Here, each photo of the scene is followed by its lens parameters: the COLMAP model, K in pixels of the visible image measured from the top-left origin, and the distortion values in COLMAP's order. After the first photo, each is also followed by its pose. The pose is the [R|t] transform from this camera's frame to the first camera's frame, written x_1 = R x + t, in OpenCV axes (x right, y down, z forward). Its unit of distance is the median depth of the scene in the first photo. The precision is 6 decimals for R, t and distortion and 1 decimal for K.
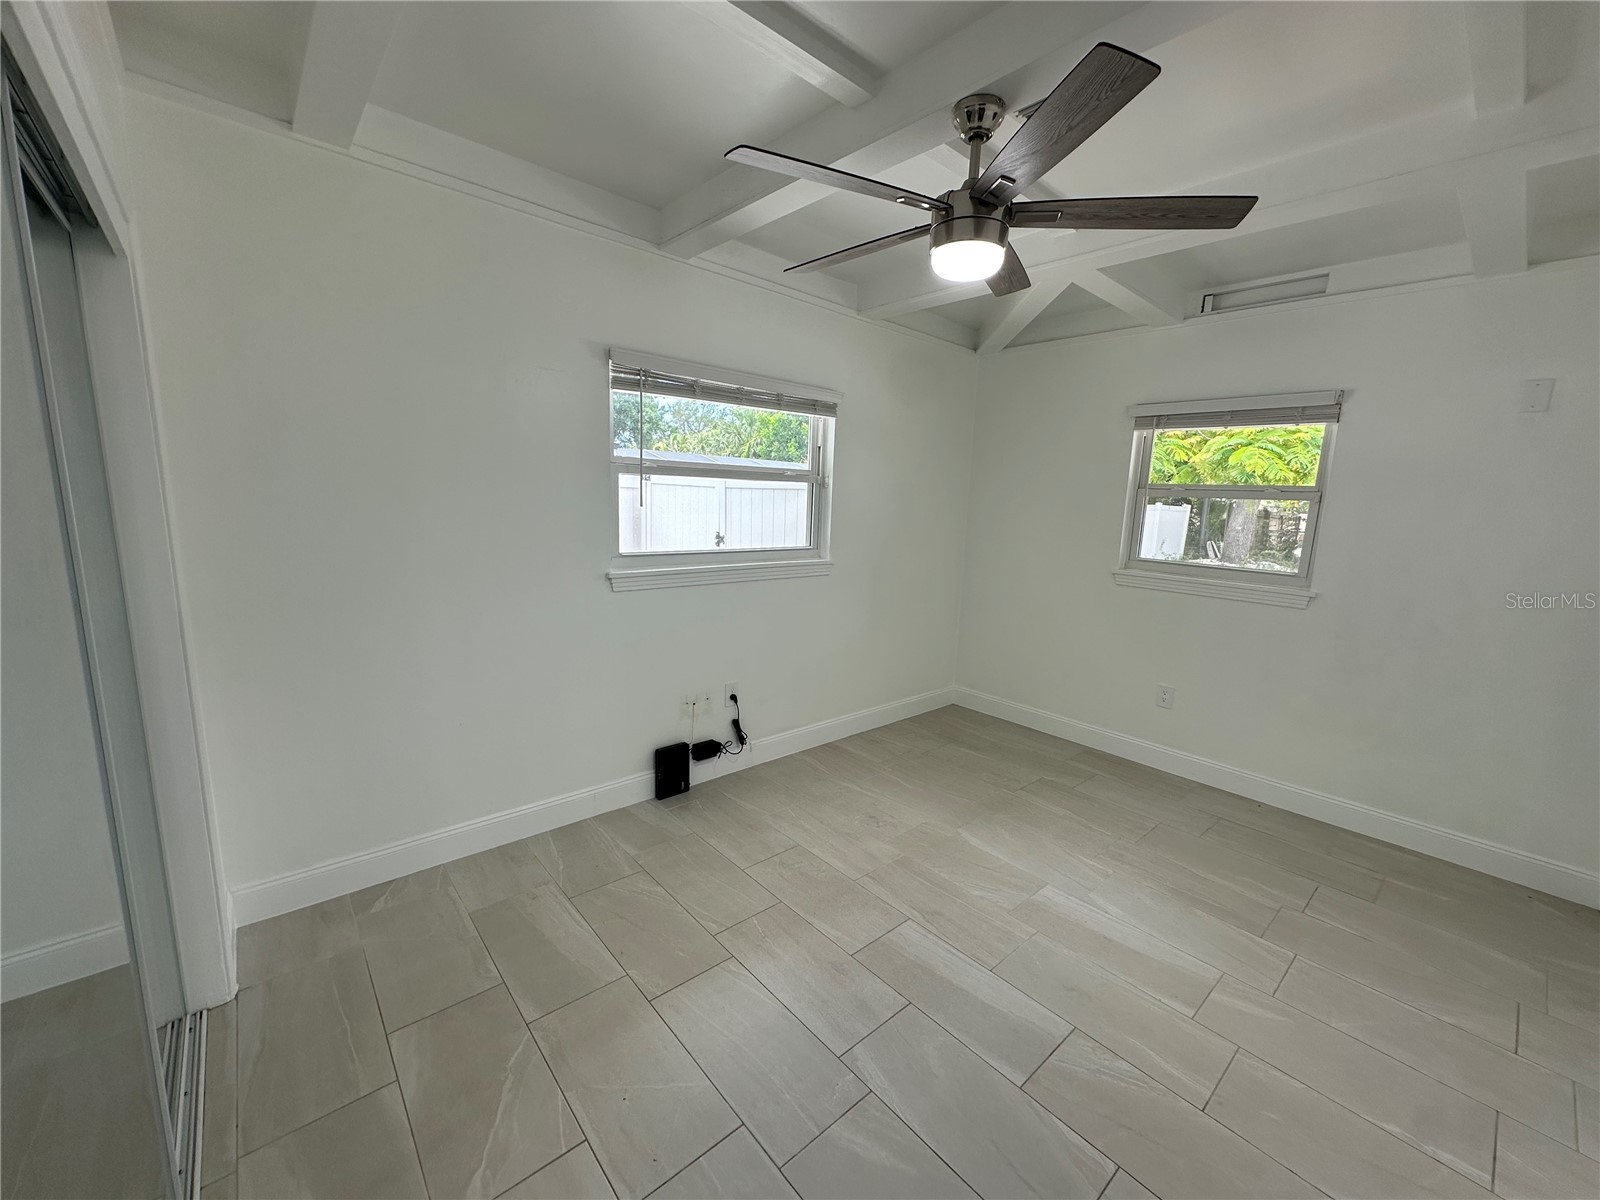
lens RADIAL K [[636.6, 0, 799.5], [0, 636.6, 601.0], [0, 0, 1]] dist [-0.001805, 0.000984]
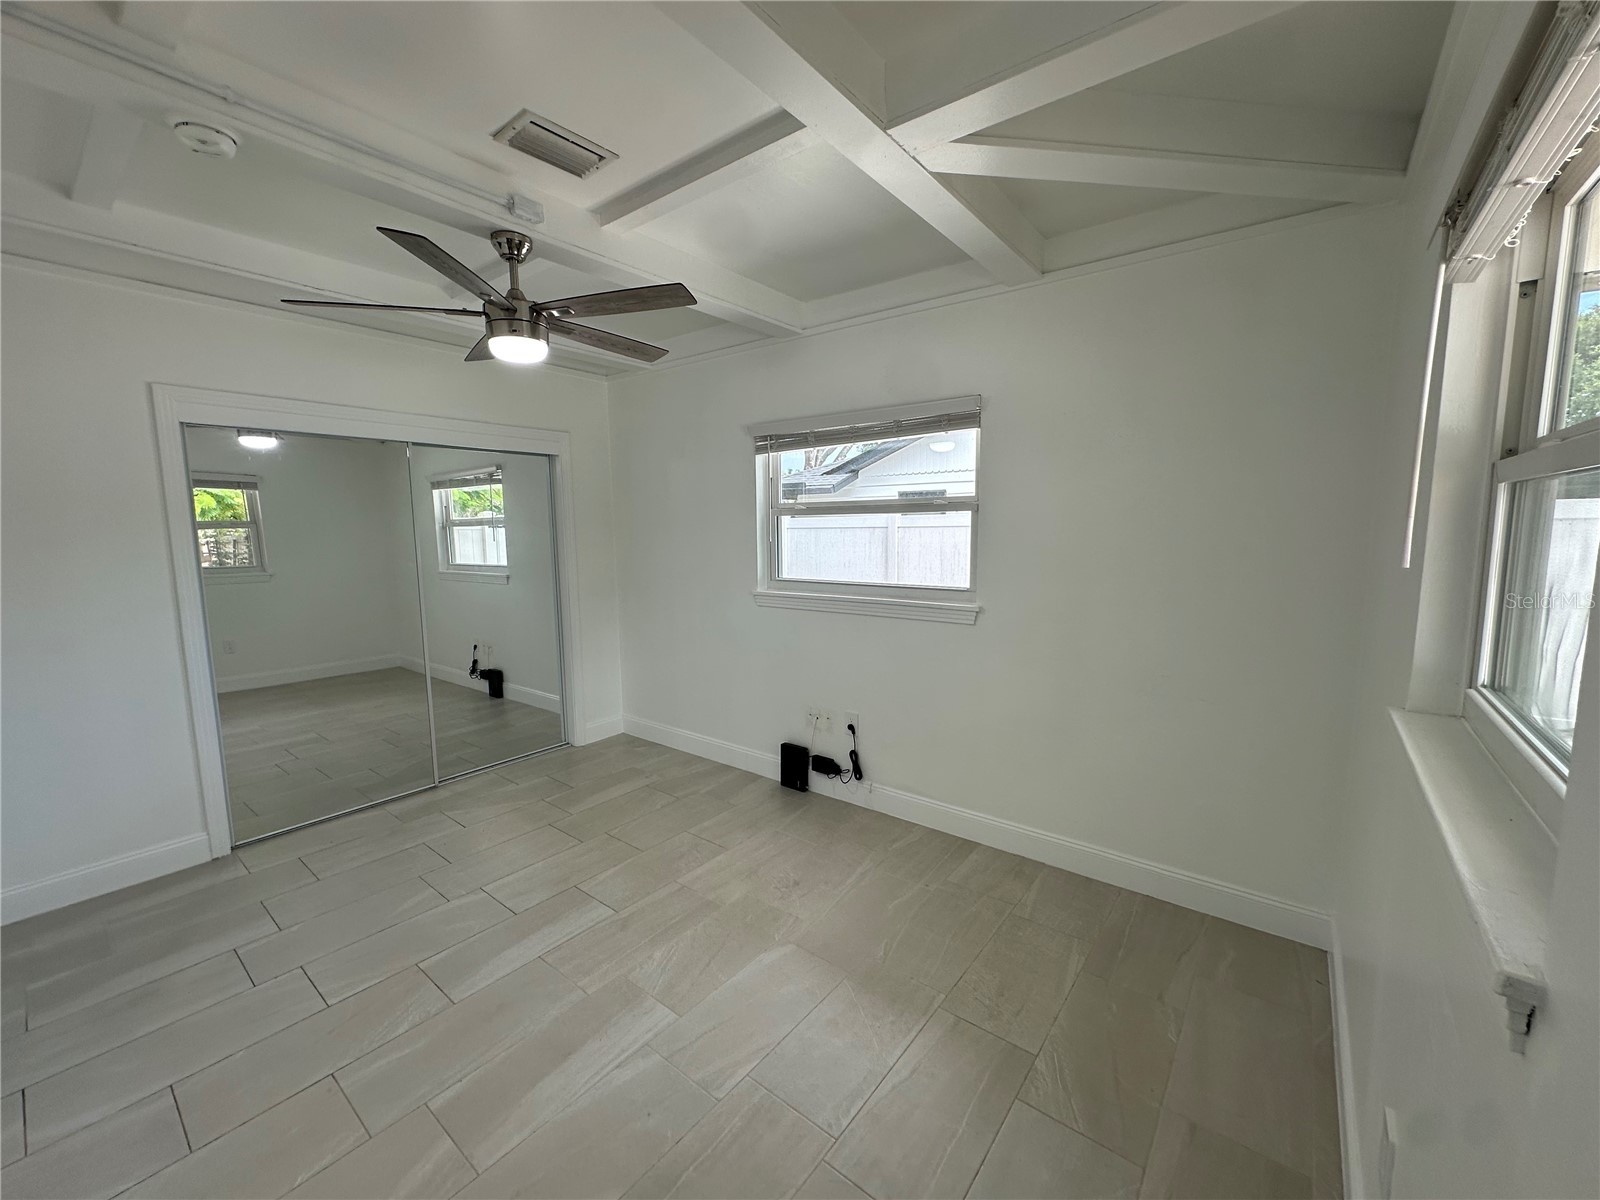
lens RADIAL K [[636.6, 0, 799.3], [0, 636.6, 596.6], [0, 0, 1]] dist [-0.001805, 0.000984]
pose [[0.184172, 0.067016, -0.980607, 0.965220], [-0.148649, 0.988097, 0.039609, -0.091901], [0.971589, 0.138471, 0.191941, 0.782429]]
